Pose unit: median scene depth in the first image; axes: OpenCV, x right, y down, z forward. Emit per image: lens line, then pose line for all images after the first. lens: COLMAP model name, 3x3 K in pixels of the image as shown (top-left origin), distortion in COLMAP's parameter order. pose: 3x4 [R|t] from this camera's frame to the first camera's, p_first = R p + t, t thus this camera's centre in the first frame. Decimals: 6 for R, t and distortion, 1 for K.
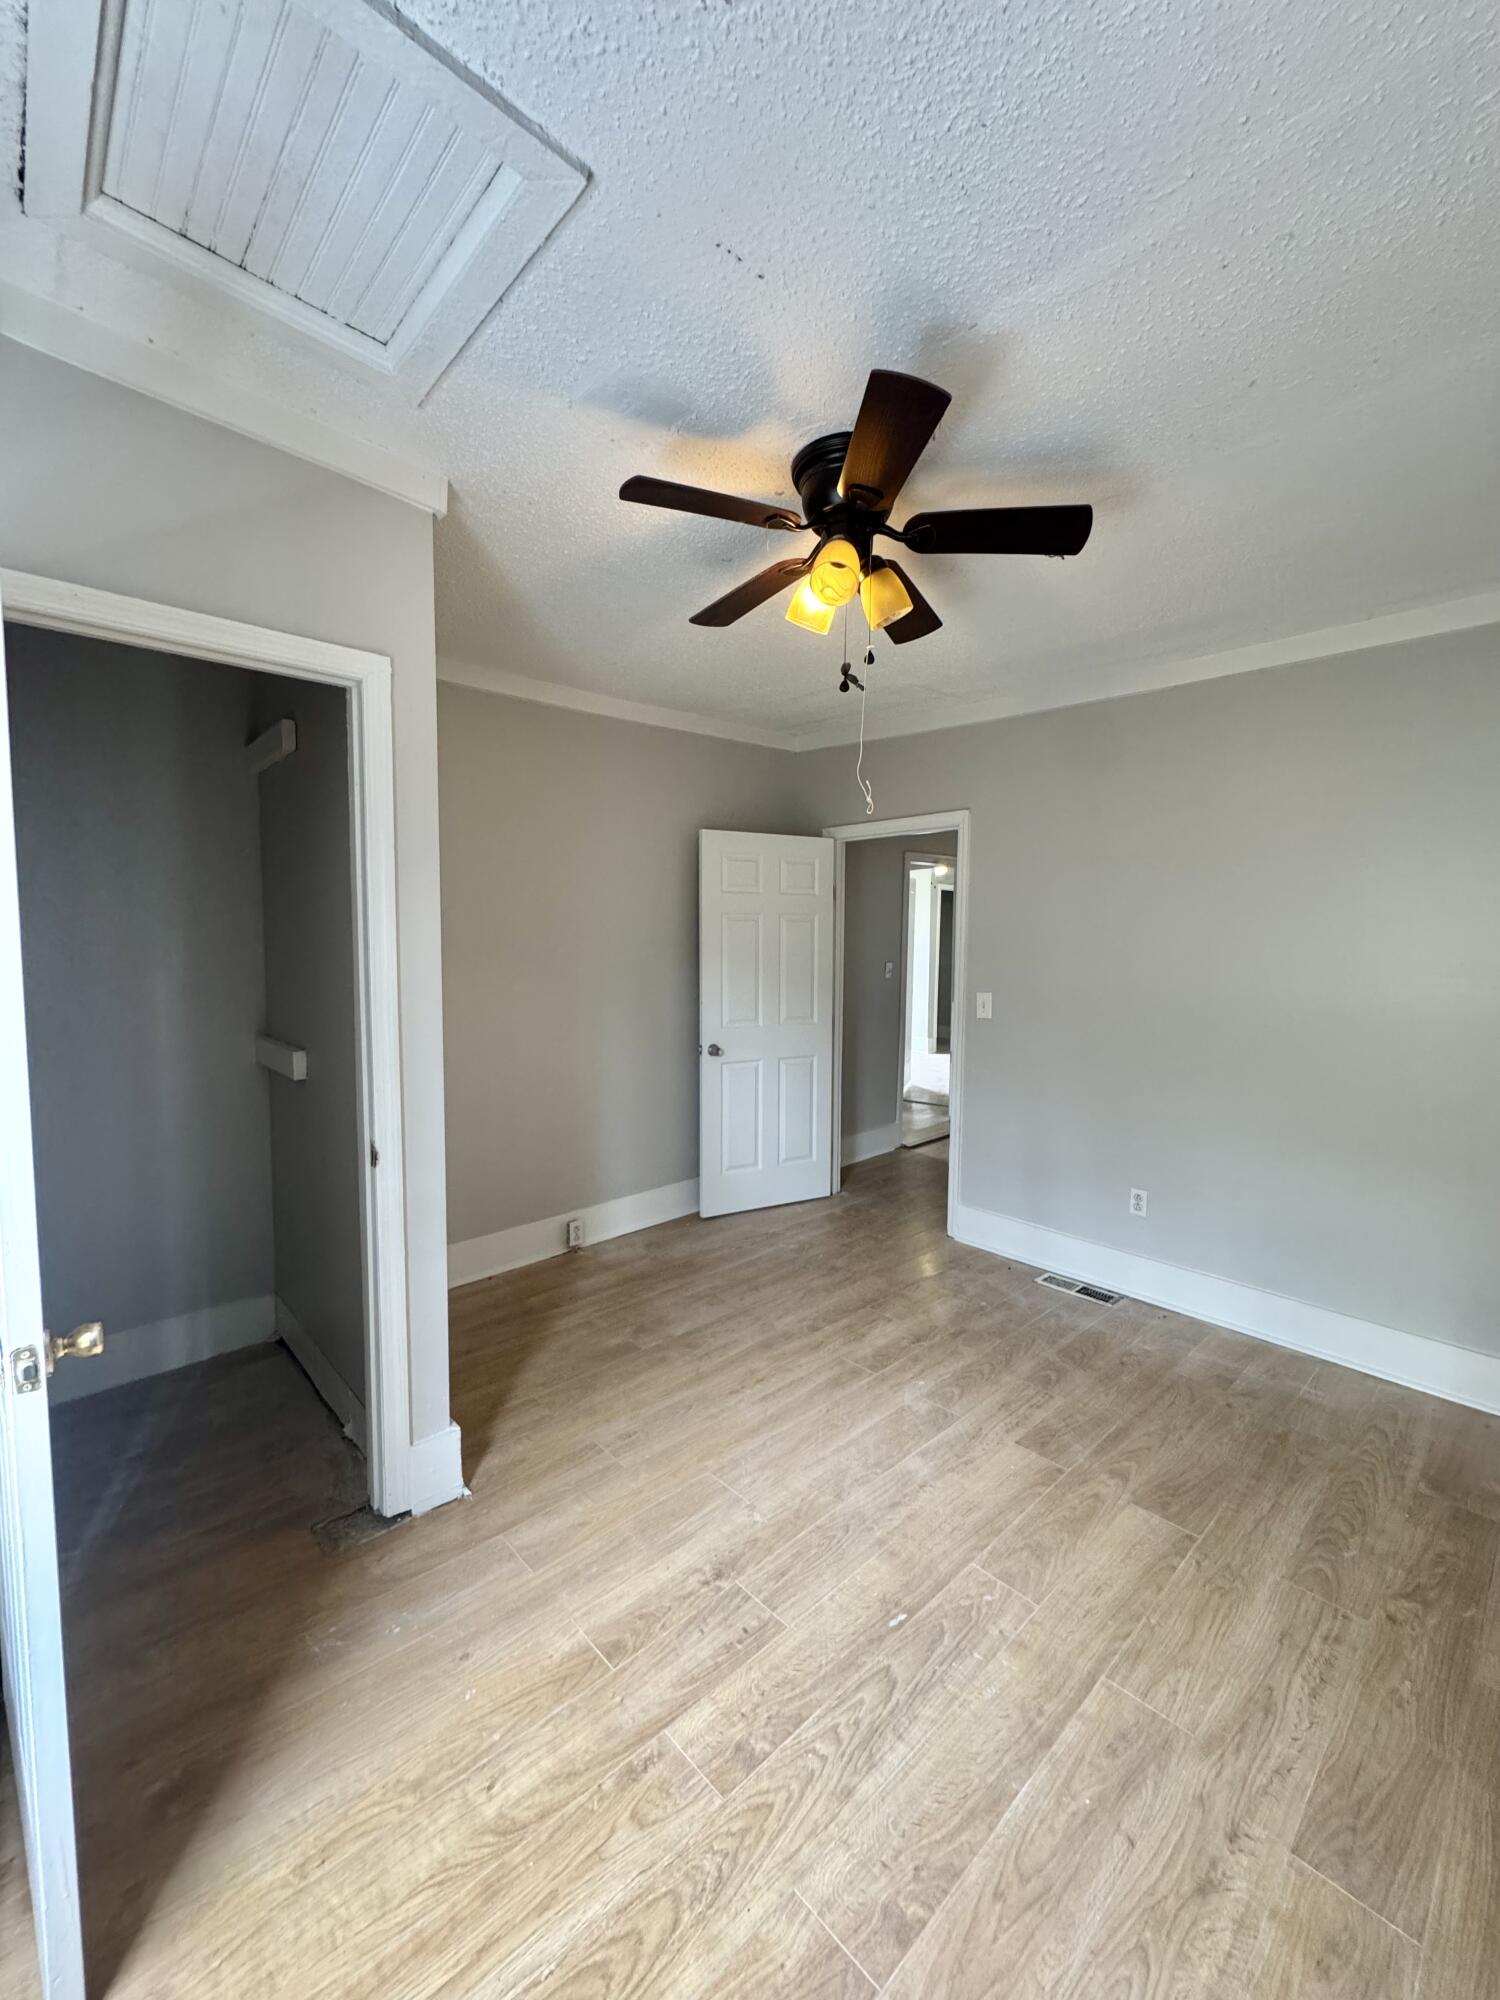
lens RADIAL K [[797.0, 0, 749.6], [0, 797.0, 996.5], [0, 0, 1]] dist [-0.000181, 0.000028]
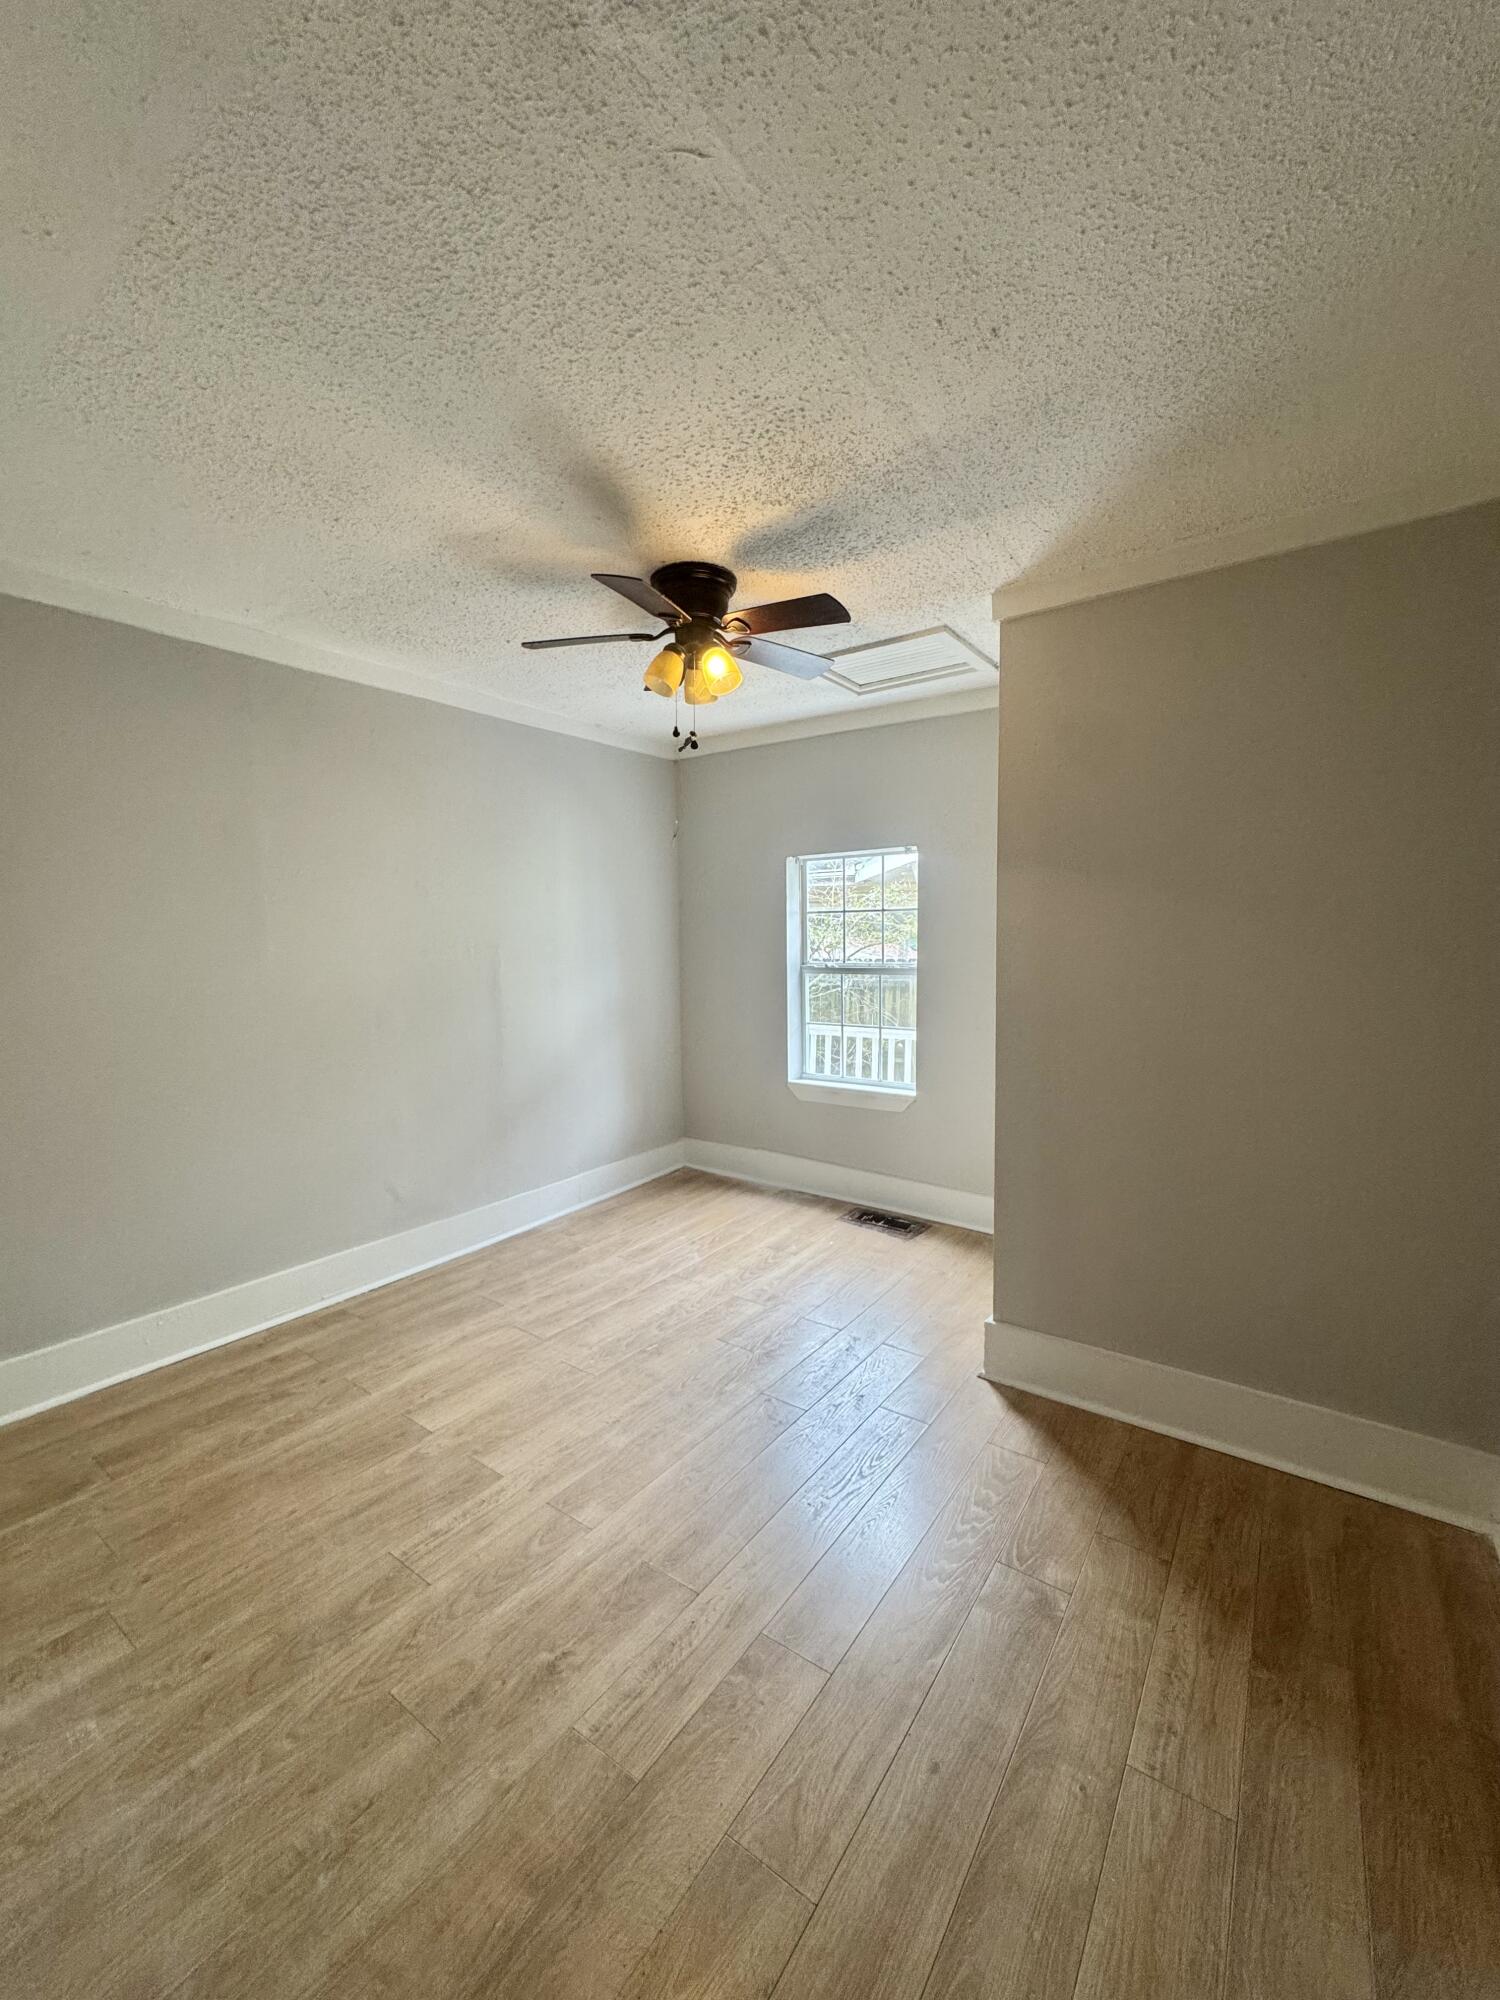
lens RADIAL K [[797.0, 0, 749.6], [0, 797.0, 996.5], [0, 0, 1]] dist [-0.000181, 0.000028]
pose [[-0.978385, -0.000122, -0.206793, 0.258655], [-0.026329, 0.991935, 0.123982, -0.119726], [0.205110, 0.126746, -0.970497, 2.002129]]
